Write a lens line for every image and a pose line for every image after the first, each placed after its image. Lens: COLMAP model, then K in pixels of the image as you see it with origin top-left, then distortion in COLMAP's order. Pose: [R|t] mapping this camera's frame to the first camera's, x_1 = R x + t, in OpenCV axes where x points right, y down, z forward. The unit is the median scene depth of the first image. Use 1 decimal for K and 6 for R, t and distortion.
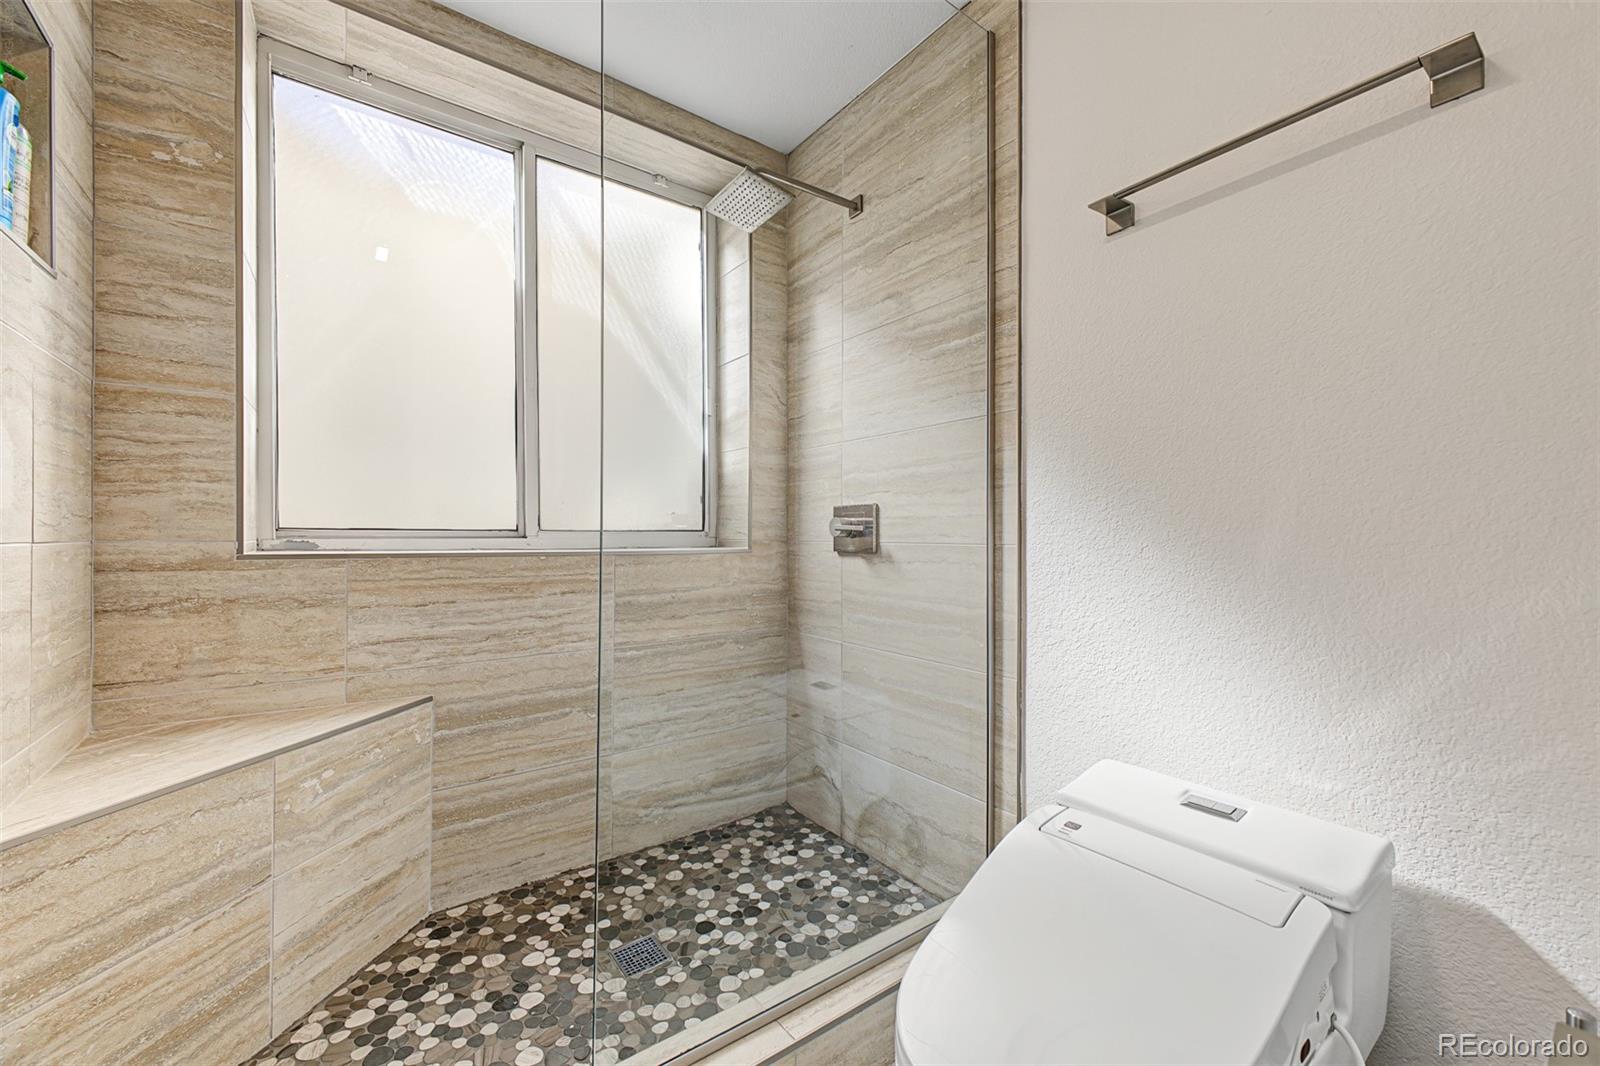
lens RADIAL K [[645.4, 0, 798.1], [0, 645.4, 540.3], [0, 0, 1]] dist [0.002738, 0.000016]
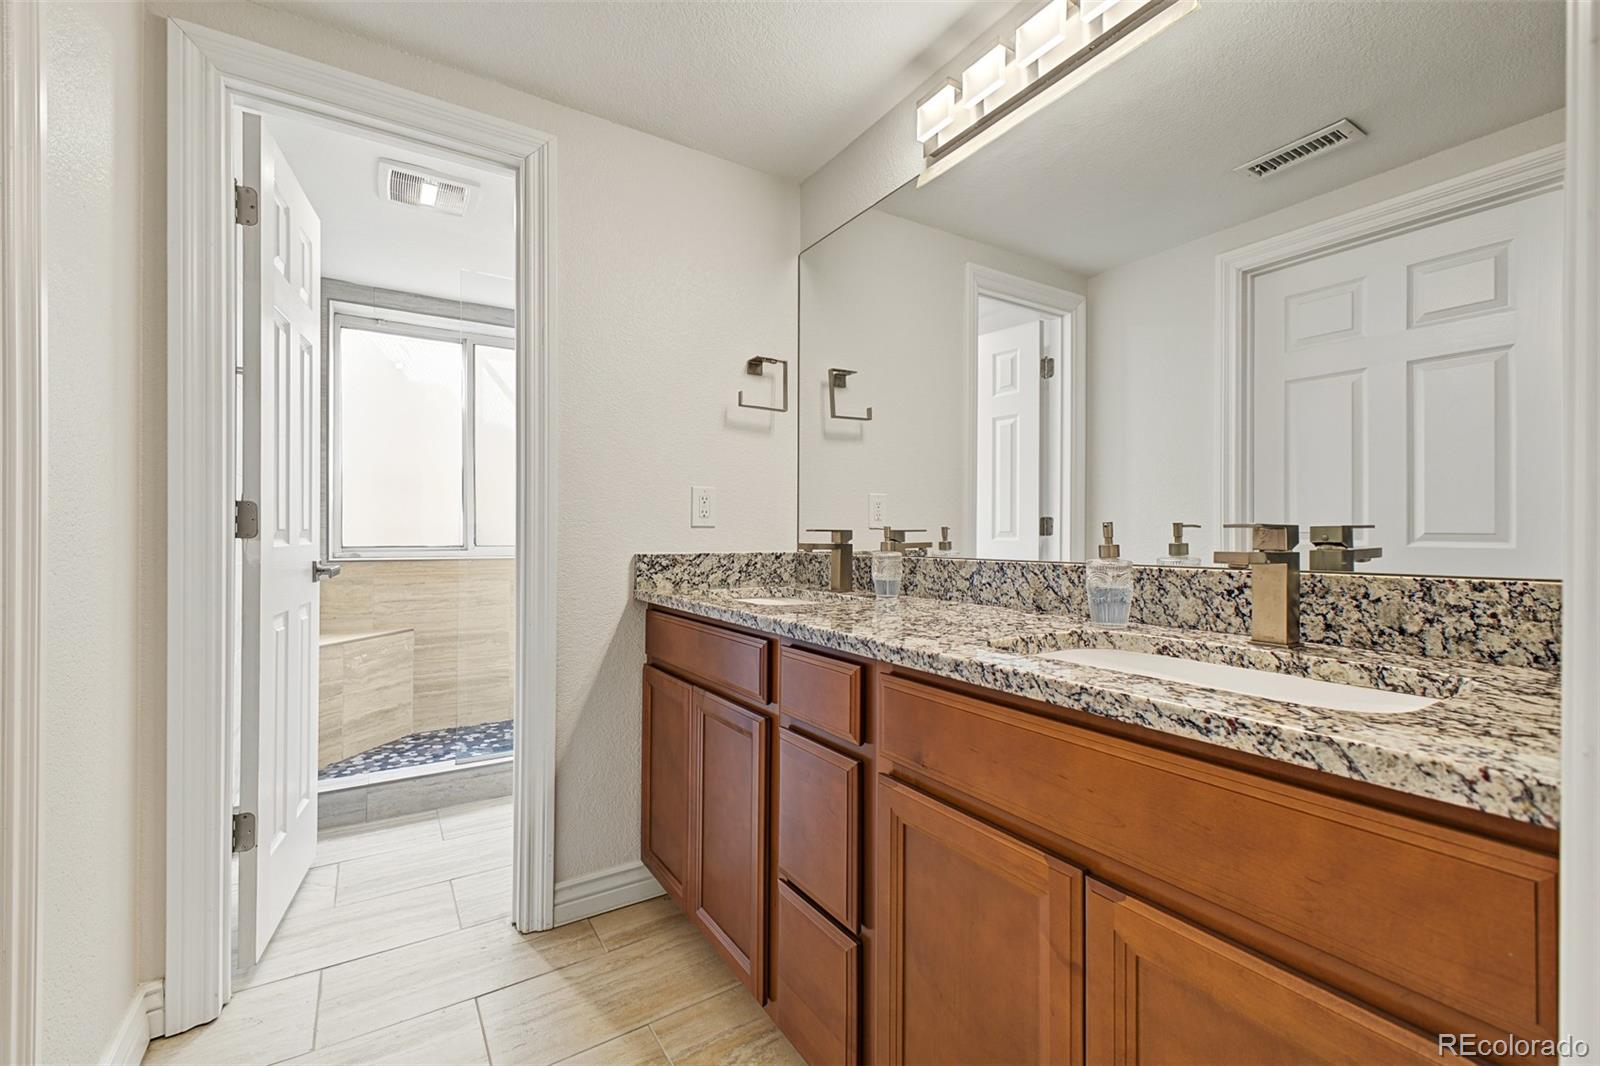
lens RADIAL K [[682.7, 0, 804.4], [0, 682.7, 531.8], [0, 0, 1]] dist [-0.000072, 0.000007]
pose [[0.998074, -0.003175, -0.061953, 0.865644], [0.002713, 0.999968, -0.007542, -0.051362], [0.061975, 0.007360, 0.998051, -1.168993]]
